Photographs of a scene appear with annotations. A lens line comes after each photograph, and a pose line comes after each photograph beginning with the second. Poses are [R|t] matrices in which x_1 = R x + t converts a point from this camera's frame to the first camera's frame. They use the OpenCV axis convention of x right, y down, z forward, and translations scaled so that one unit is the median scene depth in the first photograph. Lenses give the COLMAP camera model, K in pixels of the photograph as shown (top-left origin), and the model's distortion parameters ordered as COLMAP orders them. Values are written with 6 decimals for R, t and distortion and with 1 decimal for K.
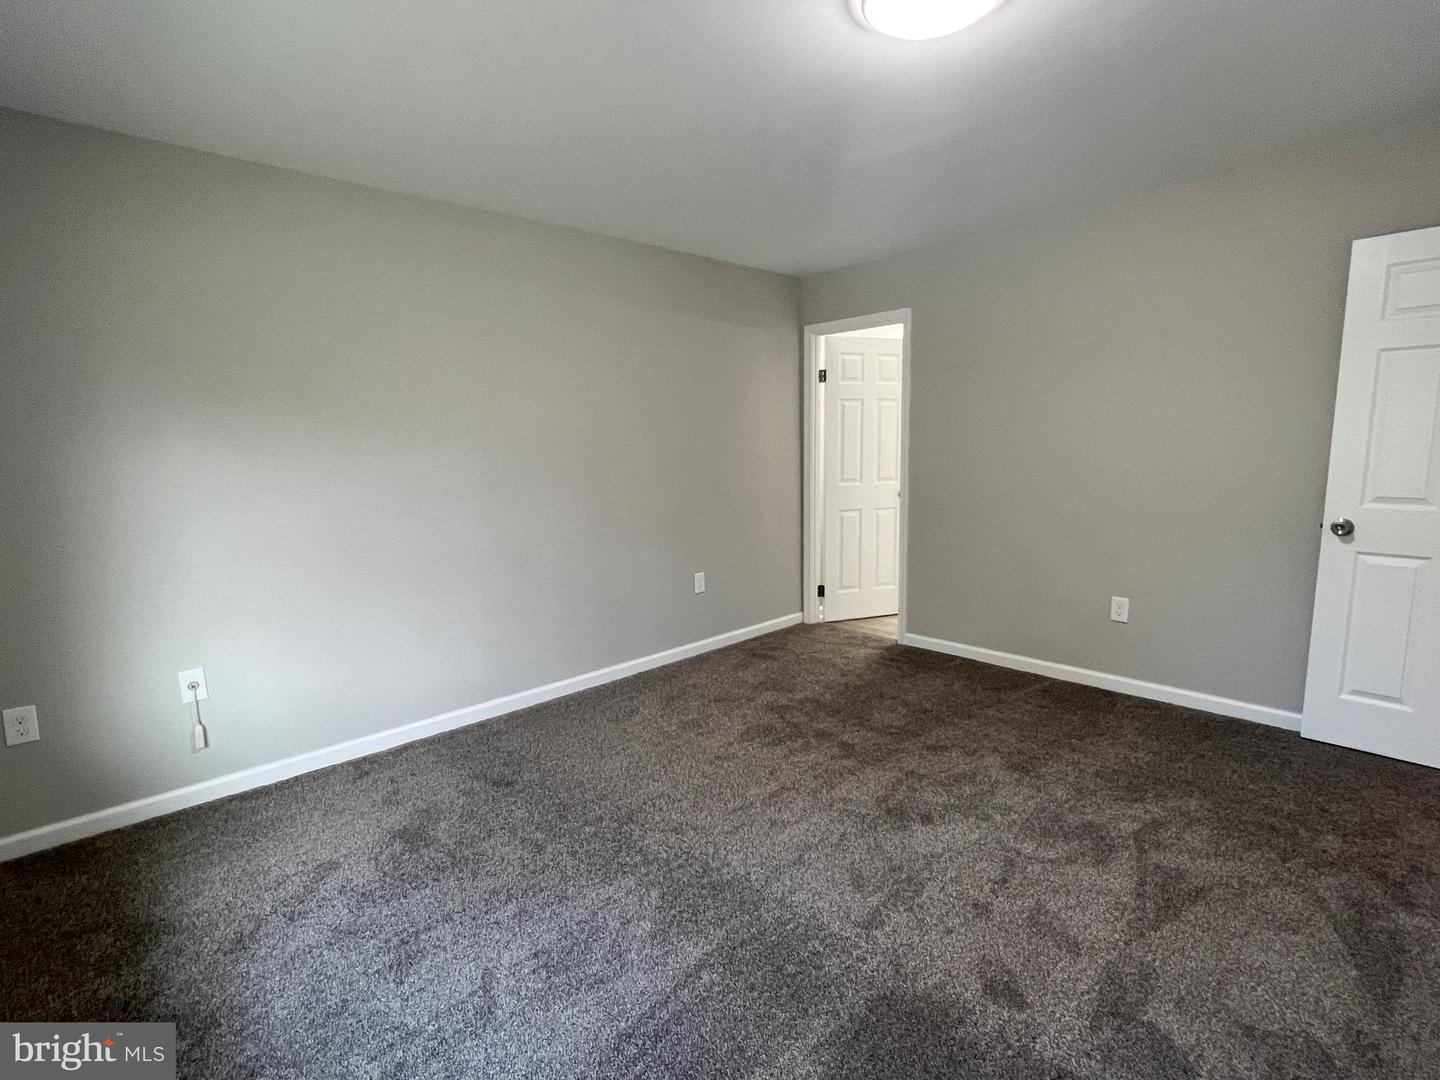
lens RADIAL K [[677.6, 0, 717.8], [0, 677.6, 541.8], [0, 0, 1]] dist [-0.001522, -0.000460]
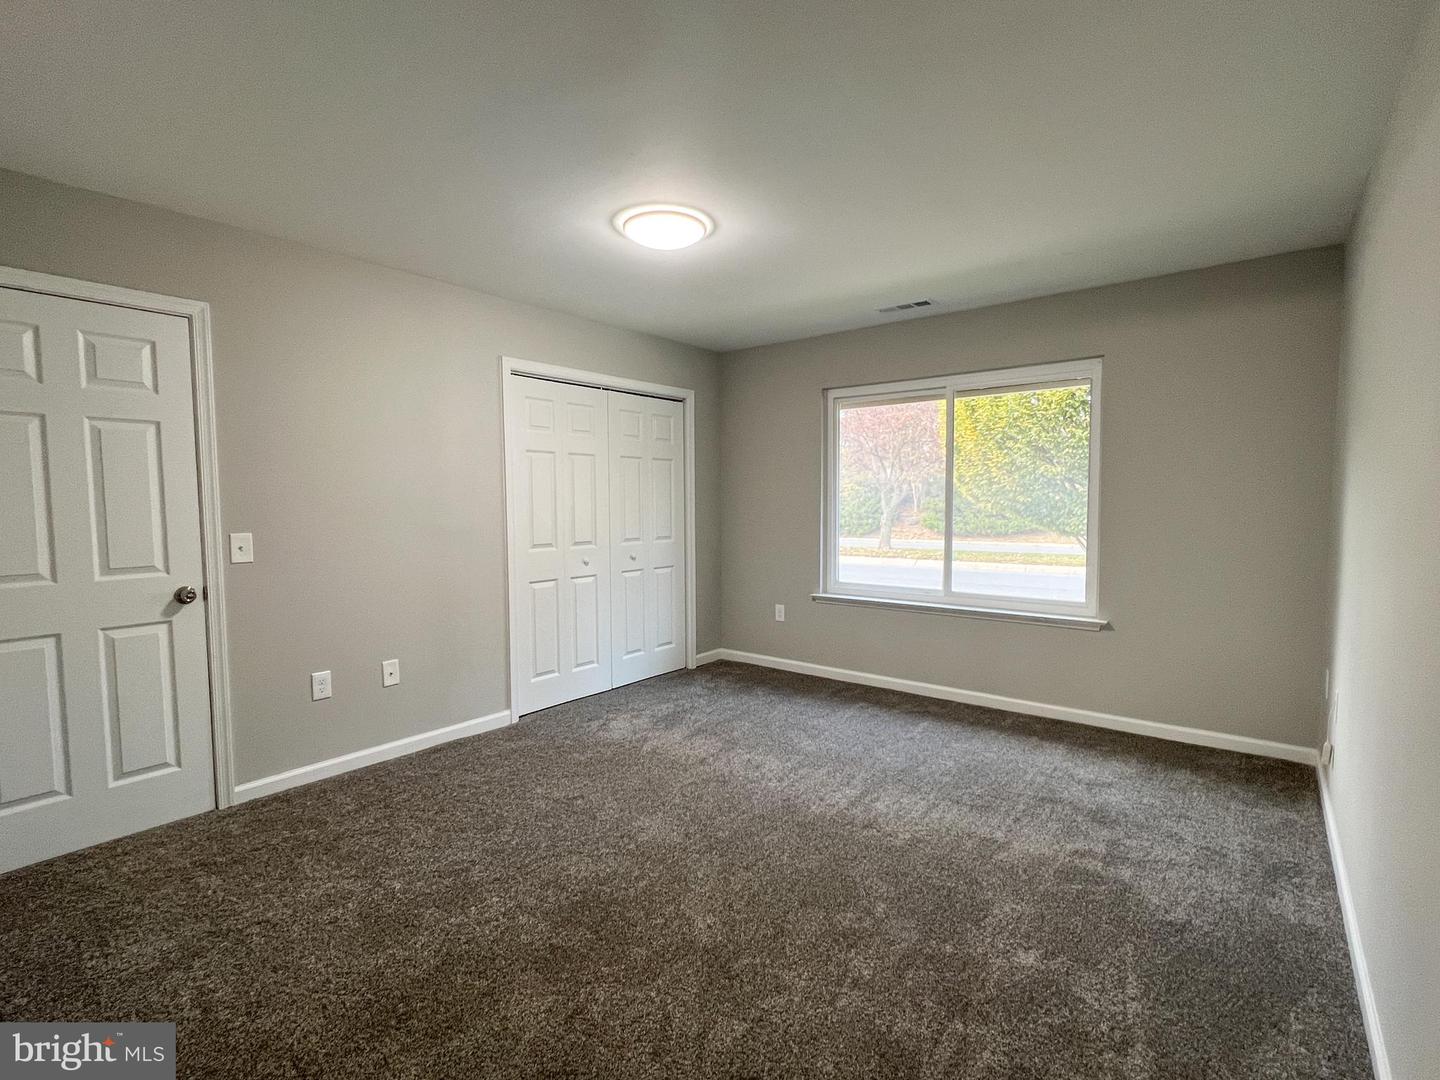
lens RADIAL K [[677.6, 0, 717.8], [0, 677.6, 541.8], [0, 0, 1]] dist [-0.001522, -0.000460]
pose [[-0.989123, 0.037911, -0.142121, 0.189483], [0.007499, 0.977956, 0.208675, -0.166382], [0.146899, 0.205340, -0.967603, 1.157095]]
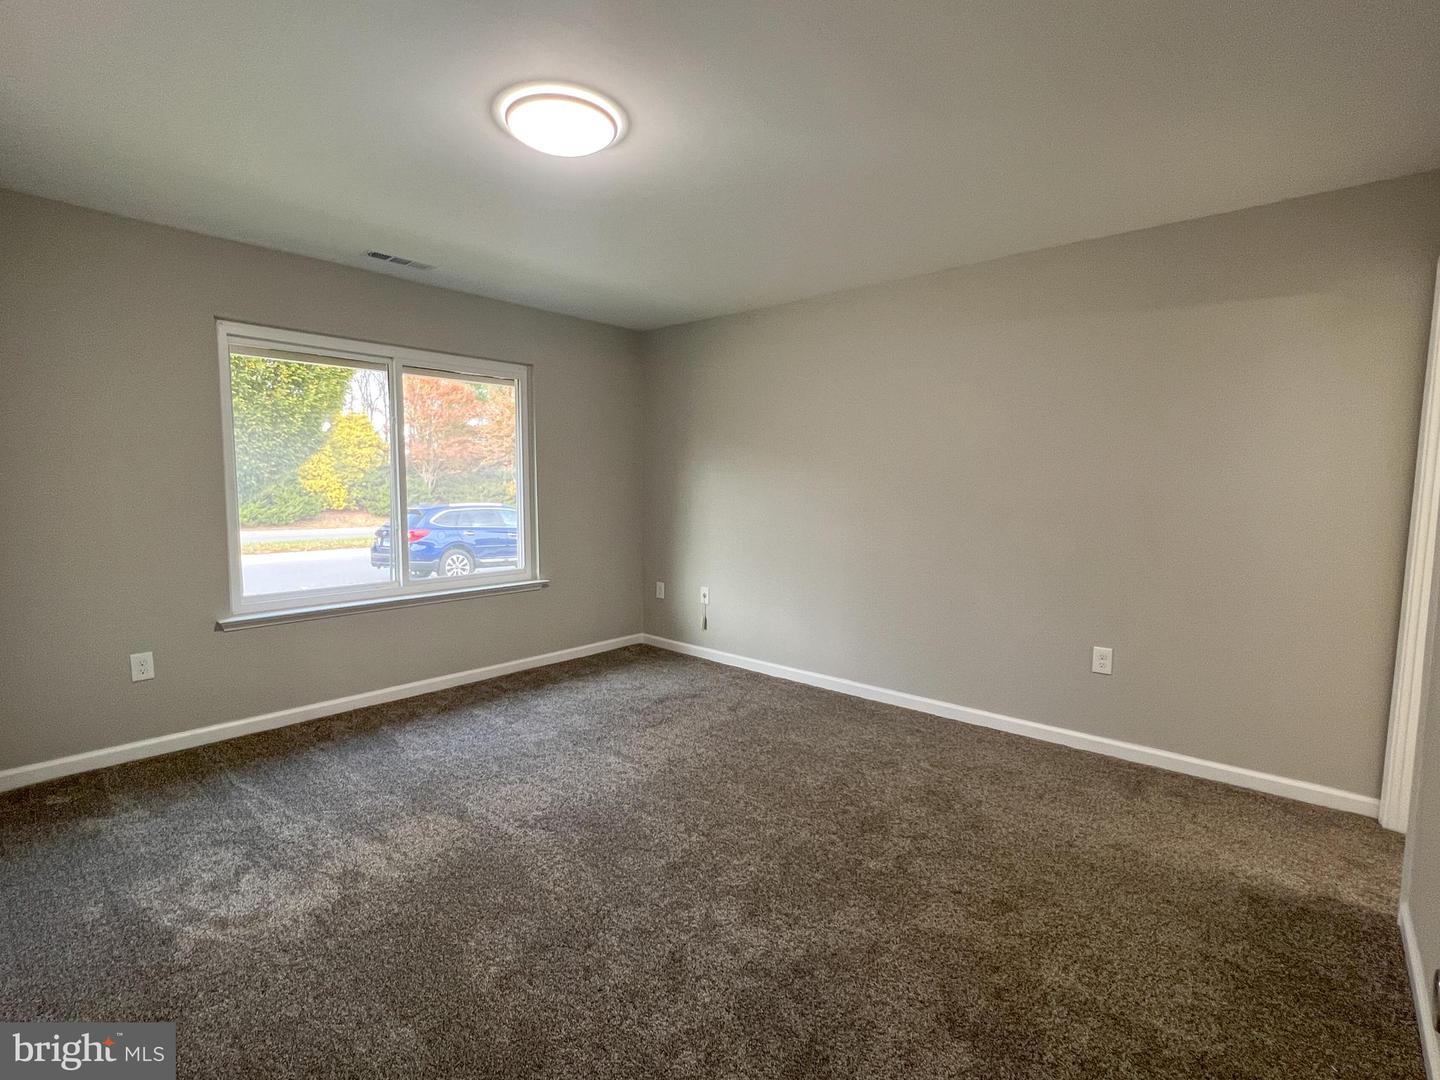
lens RADIAL K [[677.6, 0, 717.8], [0, 677.6, 541.8], [0, 0, 1]] dist [-0.001522, -0.000460]
pose [[0.091906, 0.110686, -0.989597, 0.711457], [-0.150816, 0.983886, 0.096040, -0.082130], [0.984280, 0.140420, 0.107118, 0.510087]]
